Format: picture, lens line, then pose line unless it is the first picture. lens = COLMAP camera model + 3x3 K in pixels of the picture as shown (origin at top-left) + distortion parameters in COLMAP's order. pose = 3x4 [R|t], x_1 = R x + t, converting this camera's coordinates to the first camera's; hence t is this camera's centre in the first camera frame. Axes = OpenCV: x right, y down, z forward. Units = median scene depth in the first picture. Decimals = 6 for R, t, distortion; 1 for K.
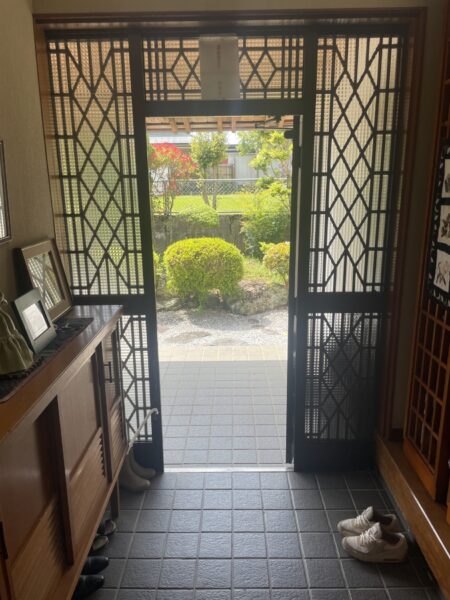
lens RADIAL K [[456.5, 0, 225.6], [0, 456.5, 299.8], [0, 0, 1]] dist [0.005320, -0.019966]
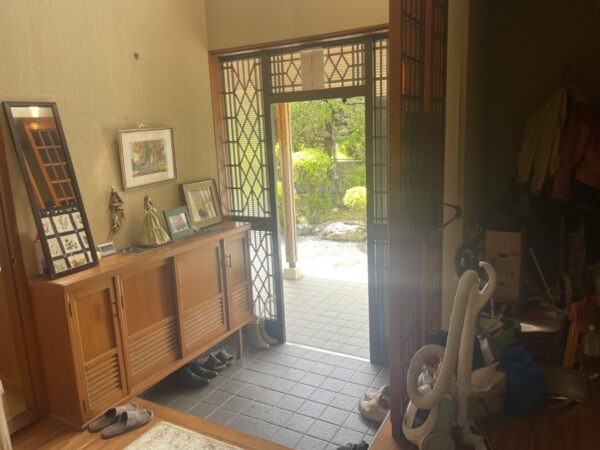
lens RADIAL K [[456.5, 0, 301.0], [0, 456.5, 225.2], [0, 0, 1]] dist [0.005320, -0.019966]
pose [[0.881220, 0.069099, -0.467628, 0.683878], [-0.084502, 0.996351, -0.012012, 0.025056], [0.465092, 0.050101, 0.883844, -0.318478]]
